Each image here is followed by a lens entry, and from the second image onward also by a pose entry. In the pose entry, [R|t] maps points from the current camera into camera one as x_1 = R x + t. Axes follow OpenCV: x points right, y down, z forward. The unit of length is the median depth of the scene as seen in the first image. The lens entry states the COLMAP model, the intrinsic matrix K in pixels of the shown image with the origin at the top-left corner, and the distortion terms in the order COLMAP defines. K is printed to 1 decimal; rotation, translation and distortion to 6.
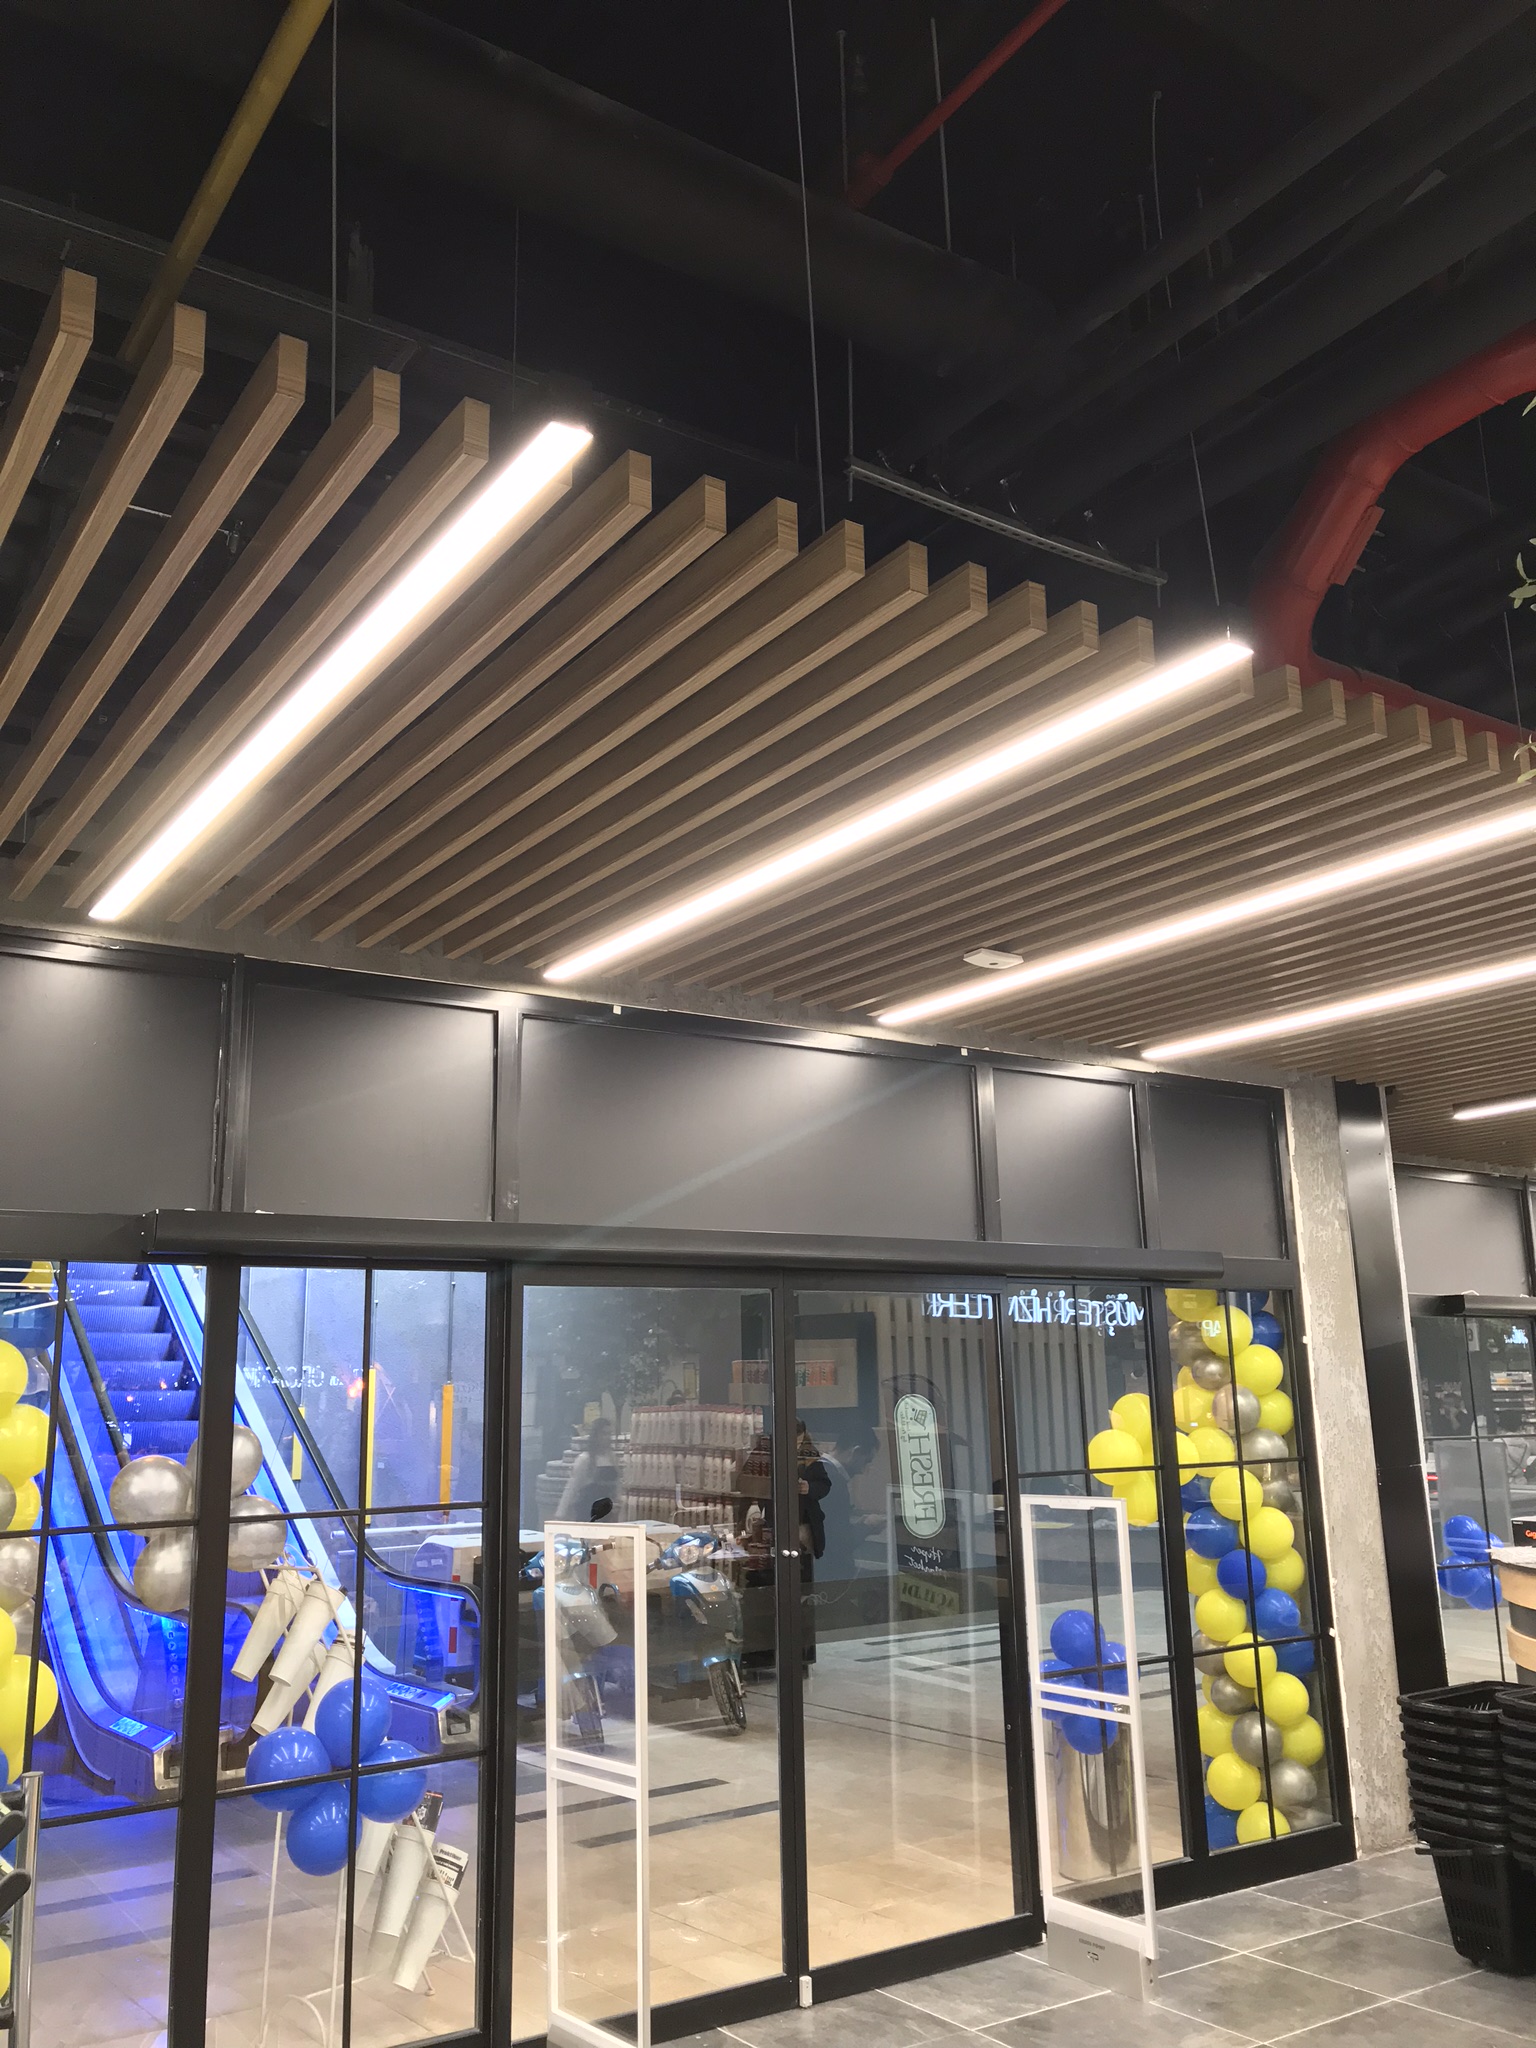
lens RADIAL K [[1694.2, 0, 770.6], [0, 1694.2, 1018.5], [0, 0, 1]] dist [0.061896, -0.038104]
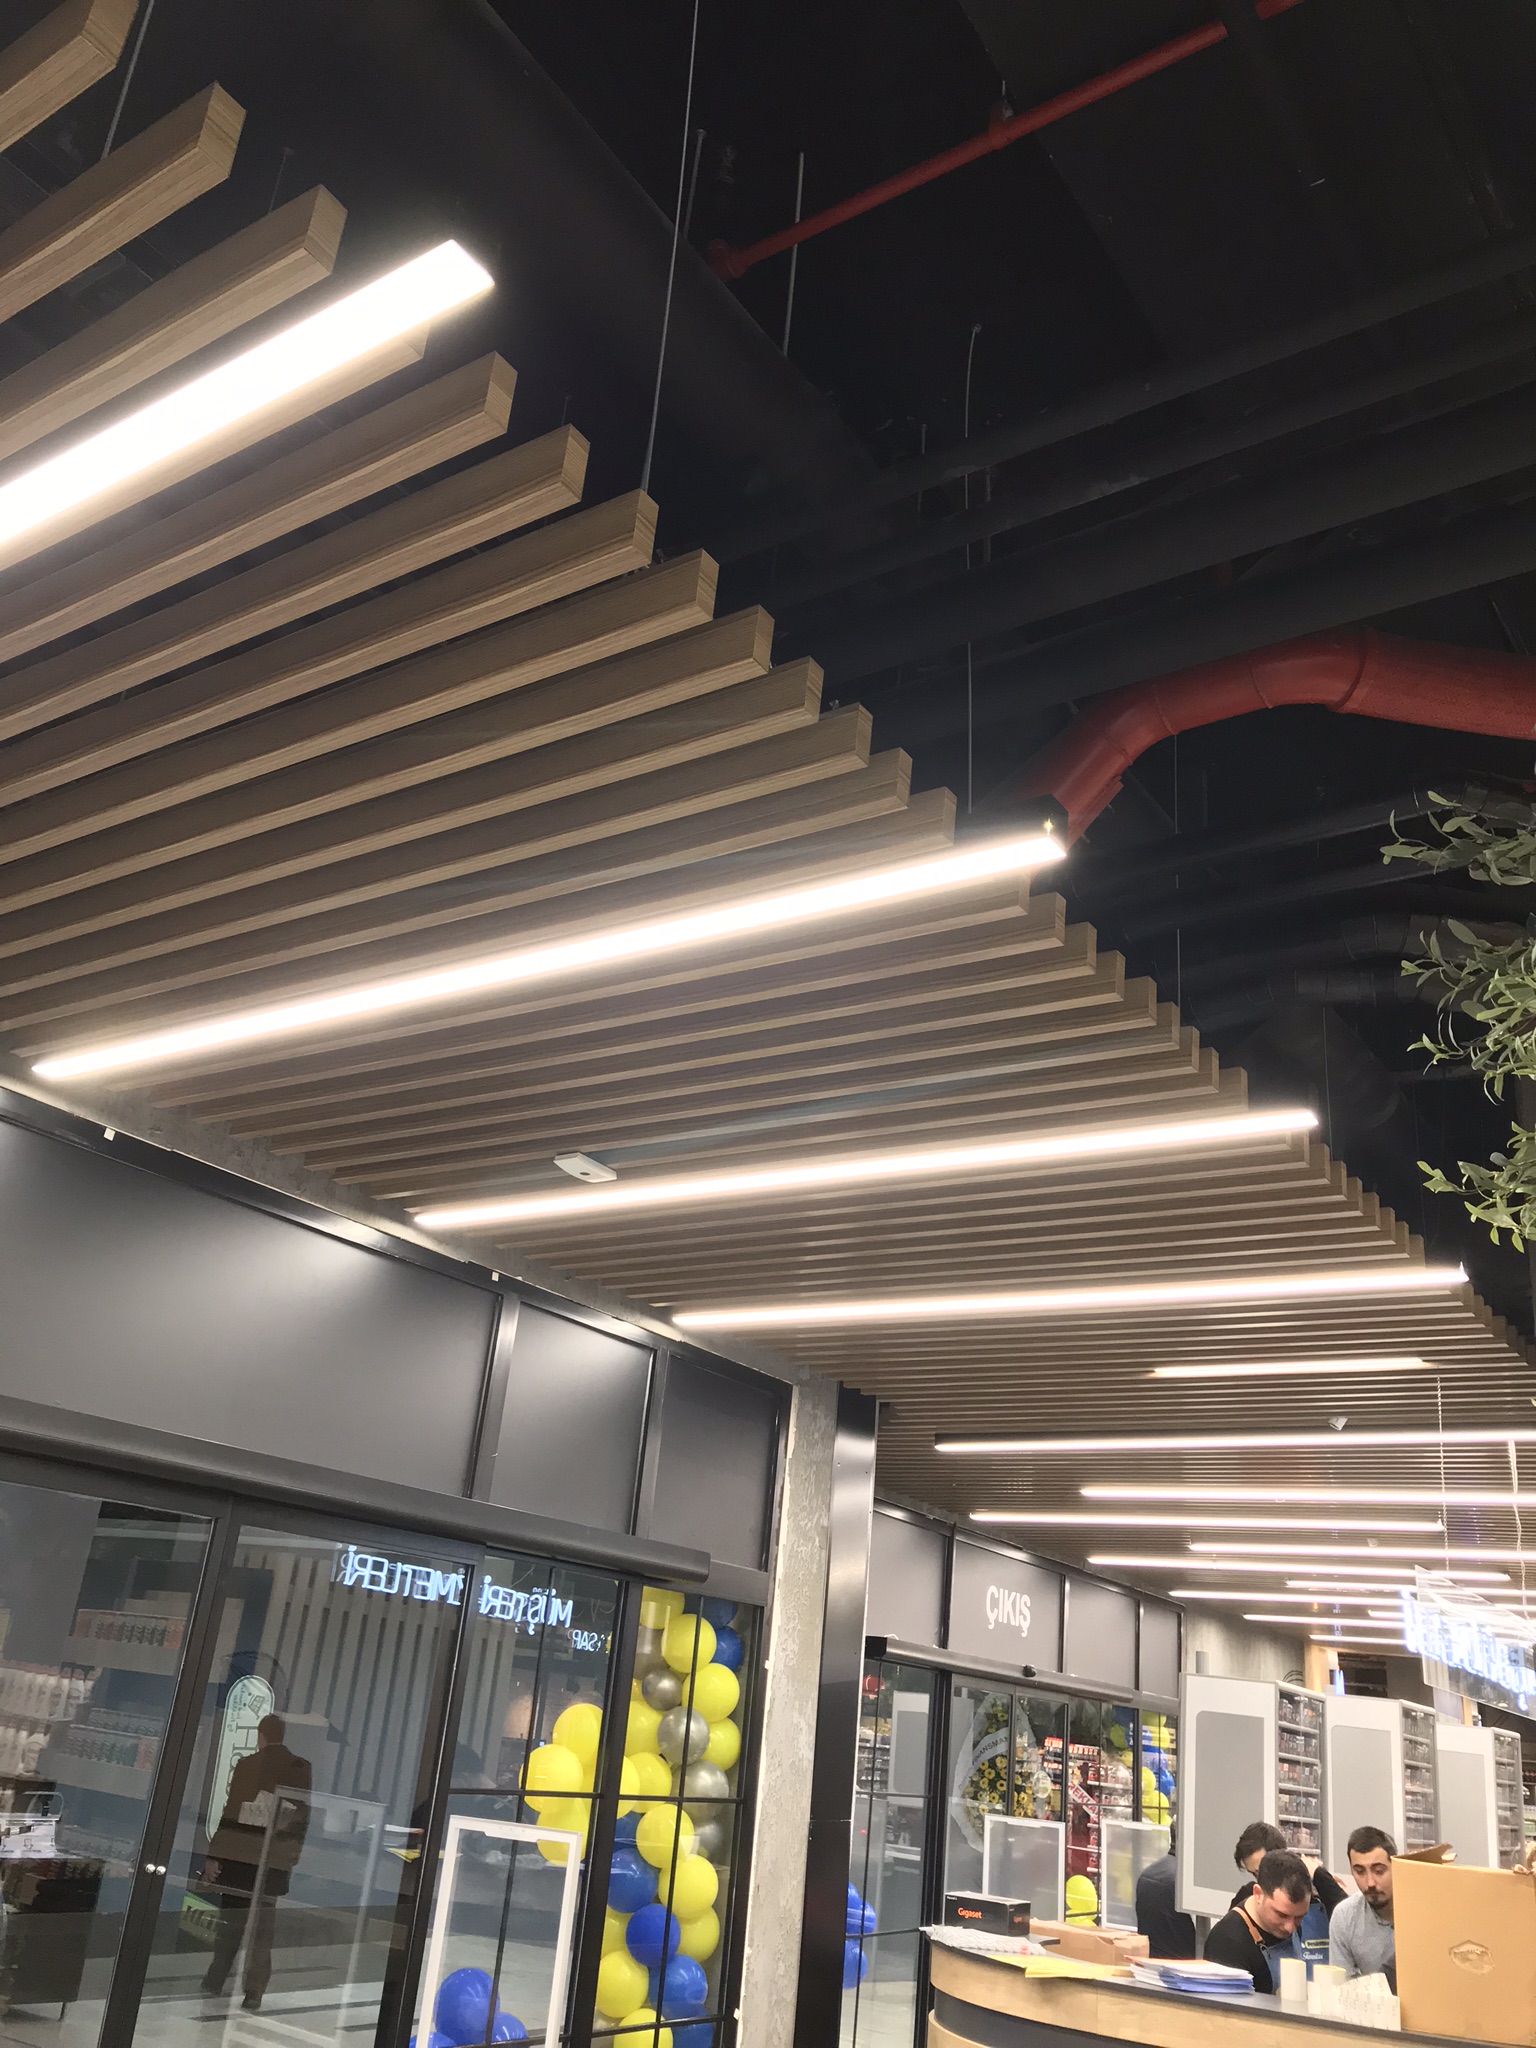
lens RADIAL K [[1694.2, 0, 759.9], [0, 1694.2, 1028.4], [0, 0, 1]] dist [0.061896, -0.038104]
pose [[0.922246, 0.242745, 0.300894, -0.053364], [-0.192395, 0.963256, -0.187407, 0.033656], [-0.335330, 0.114945, 0.935062, 0.110189]]
